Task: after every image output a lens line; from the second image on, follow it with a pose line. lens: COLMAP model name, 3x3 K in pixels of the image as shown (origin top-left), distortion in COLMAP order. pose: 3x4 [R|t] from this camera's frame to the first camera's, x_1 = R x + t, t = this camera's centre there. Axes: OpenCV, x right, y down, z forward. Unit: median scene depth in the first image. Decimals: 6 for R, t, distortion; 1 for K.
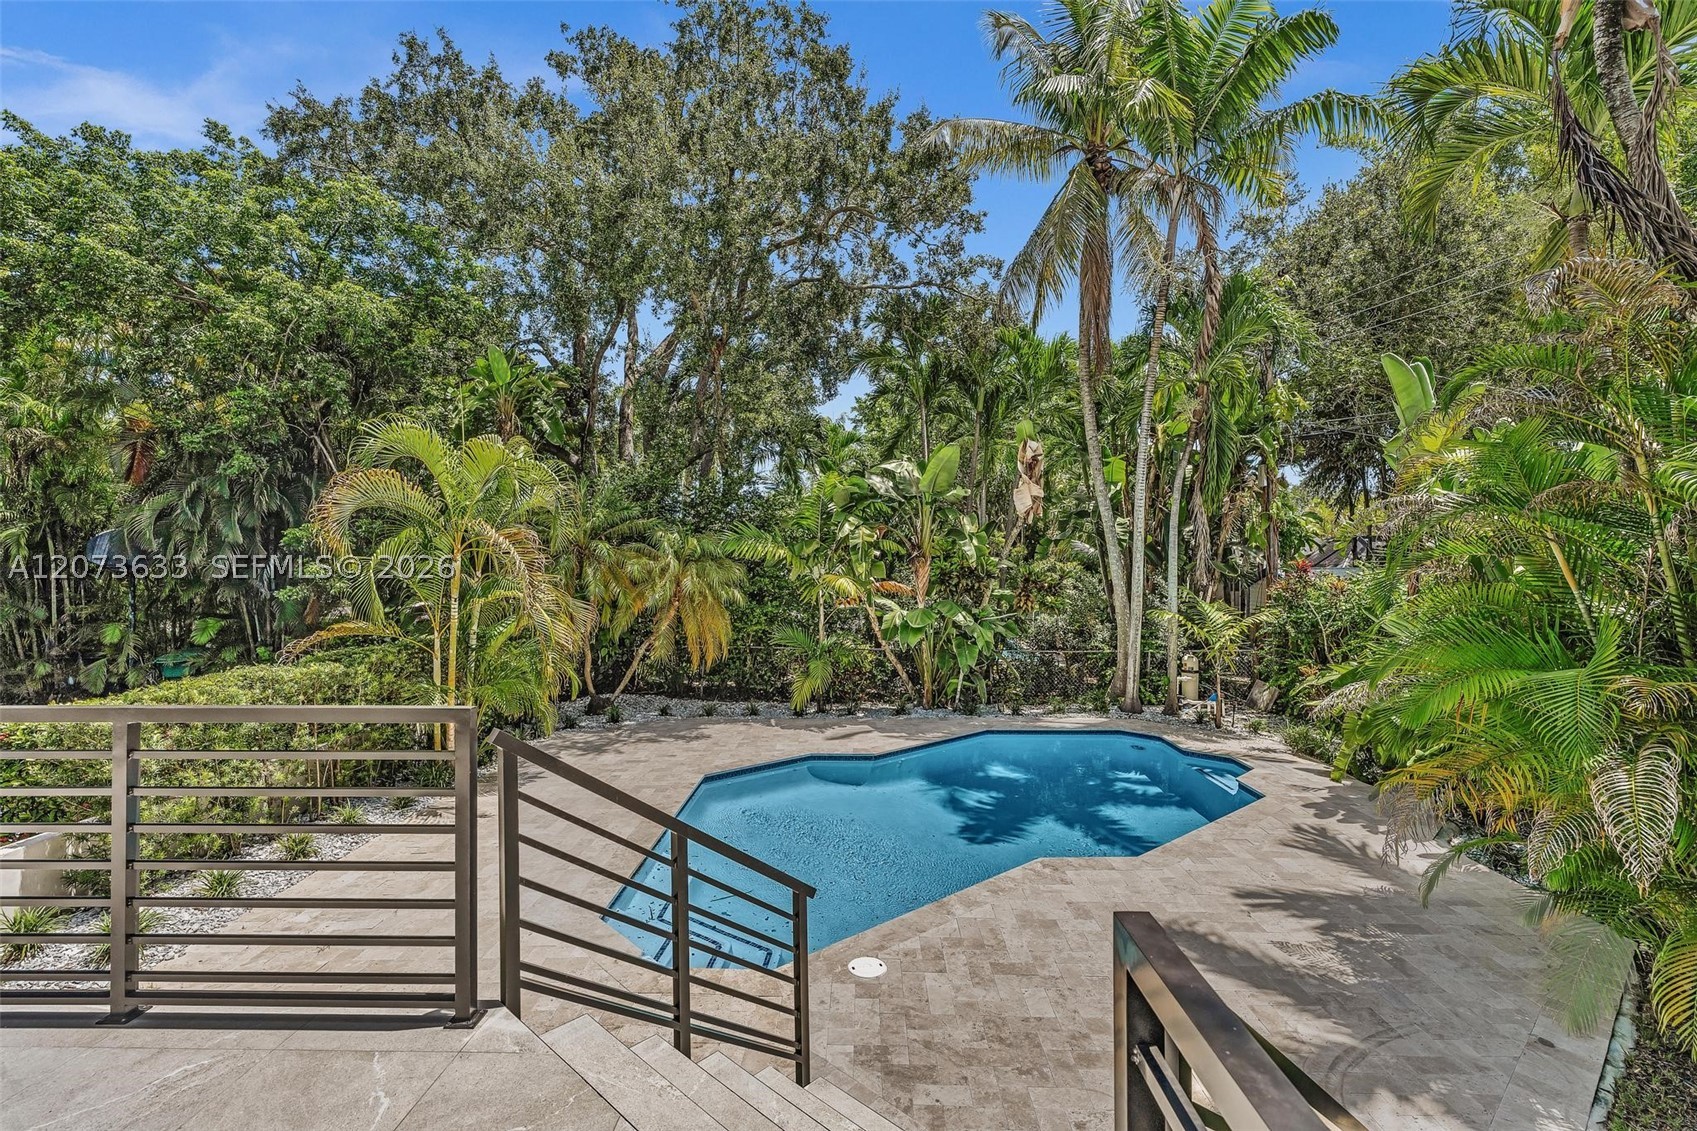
lens RADIAL K [[756.9, 0, 844.6], [0, 756.9, 556.5], [0, 0, 1]] dist [-0.004004, 0.000083]
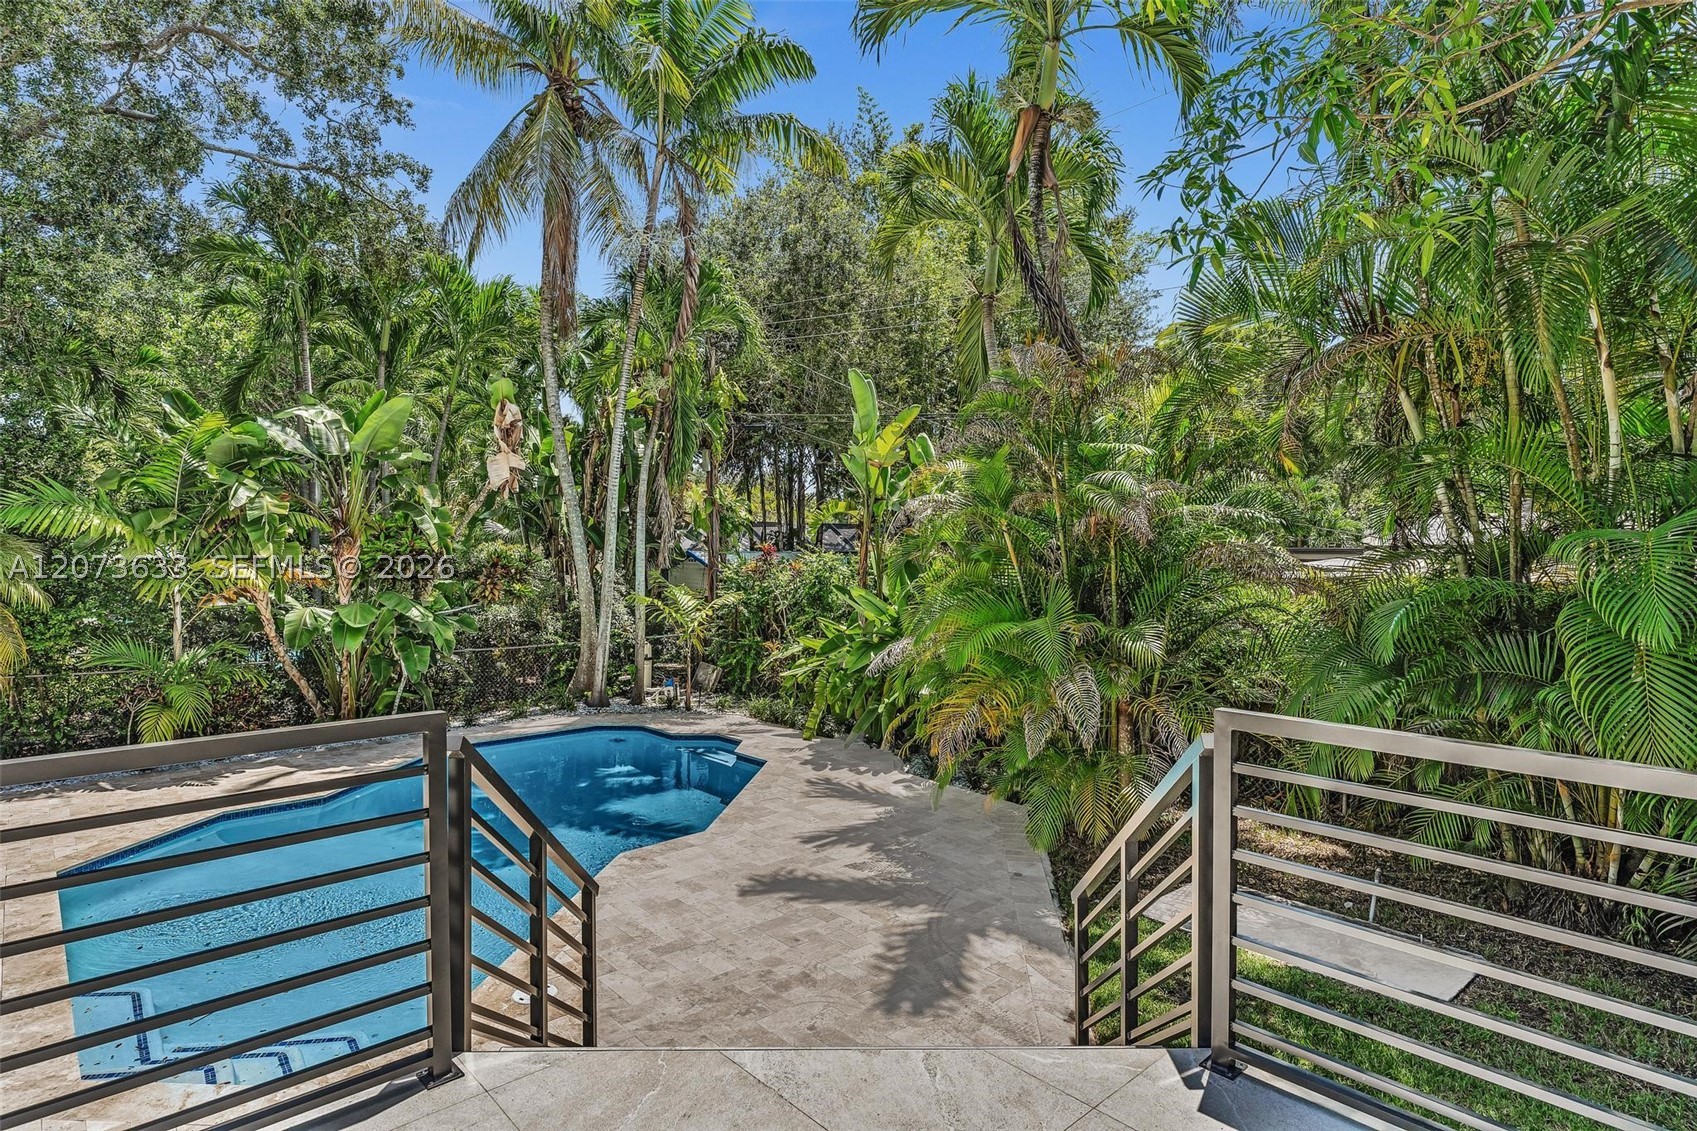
lens RADIAL K [[931.8, 0, 809.7], [0, 931.8, 545.1], [0, 0, 1]] dist [0.002082, 0.002086]
pose [[0.726235, 0.005260, 0.687426, -0.213182], [-0.011751, 0.999920, 0.004763, -0.000728], [-0.687346, -0.011537, 0.726238, -0.005432]]
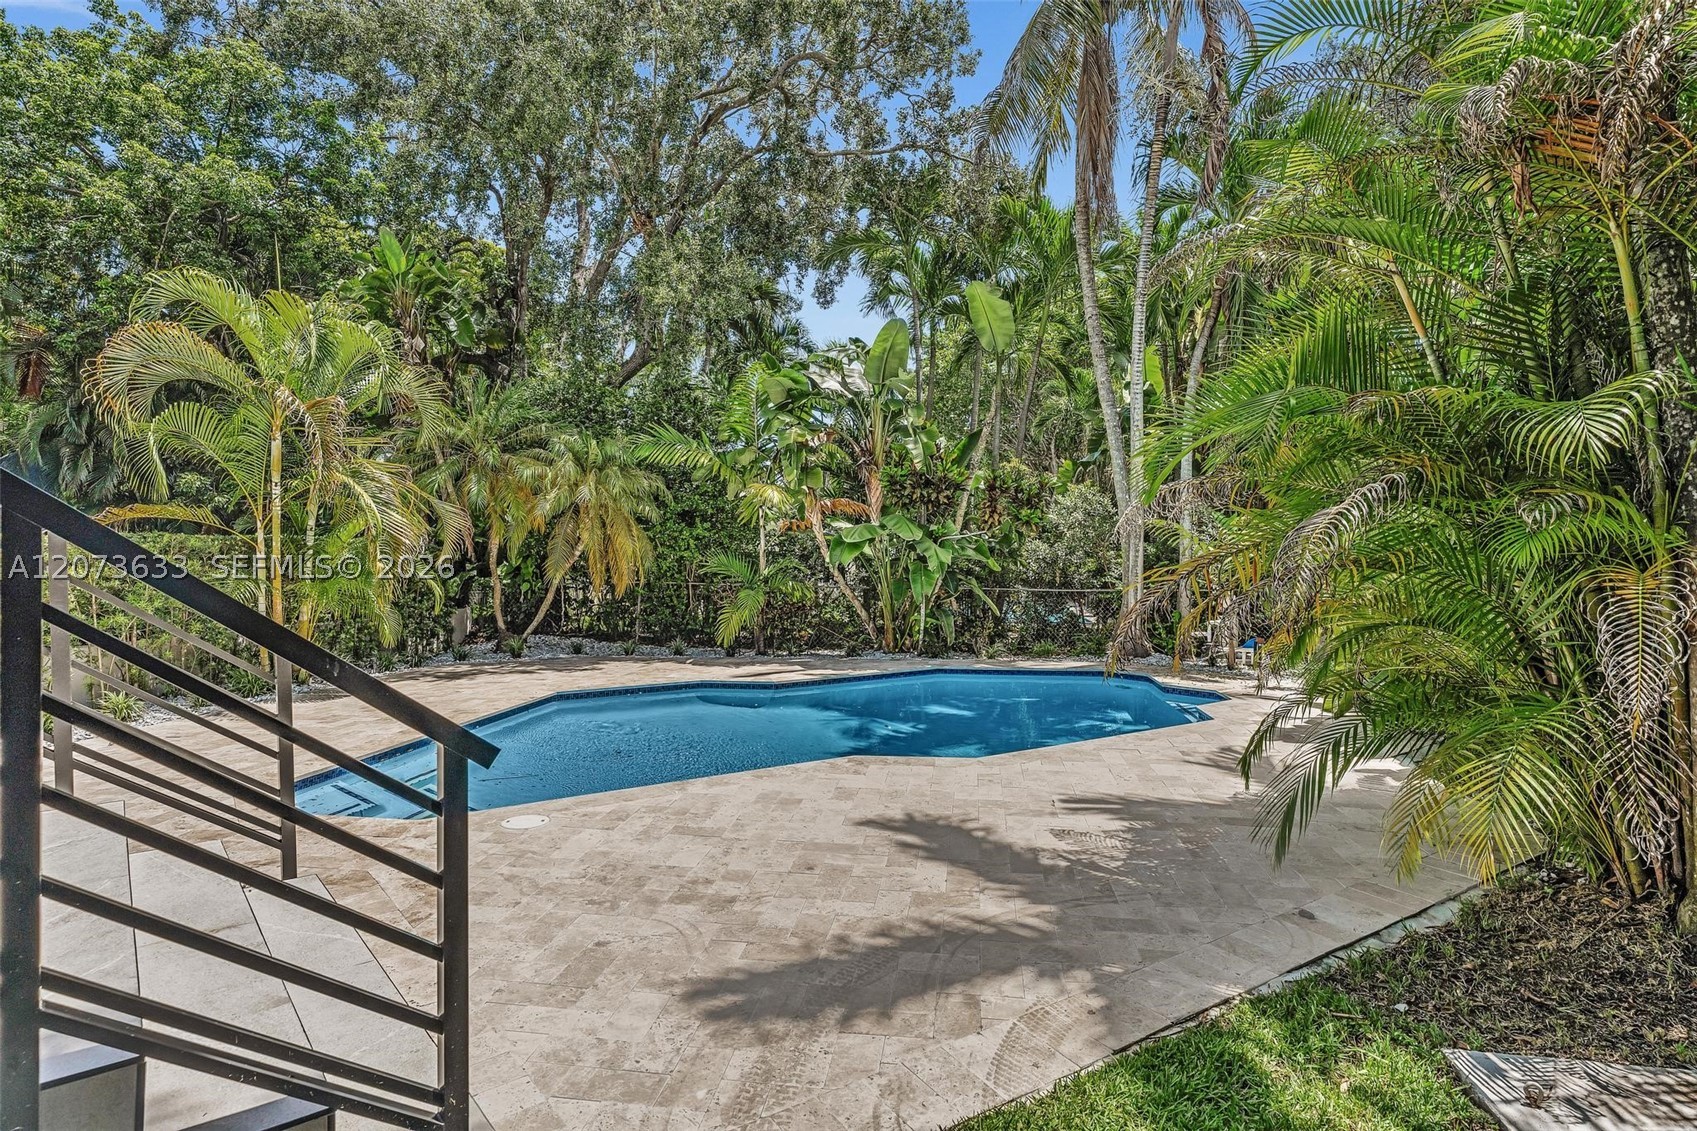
lens RADIAL K [[895.9, 0, 848.5], [0, 895.9, 565.5], [0, 0, 1]] dist [0.001559, 0.000194]
pose [[0.992463, 0.001878, -0.122527, 0.196856], [-0.000075, 0.999892, 0.014725, 0.096709], [0.122541, -0.014605, 0.992356, 0.027121]]
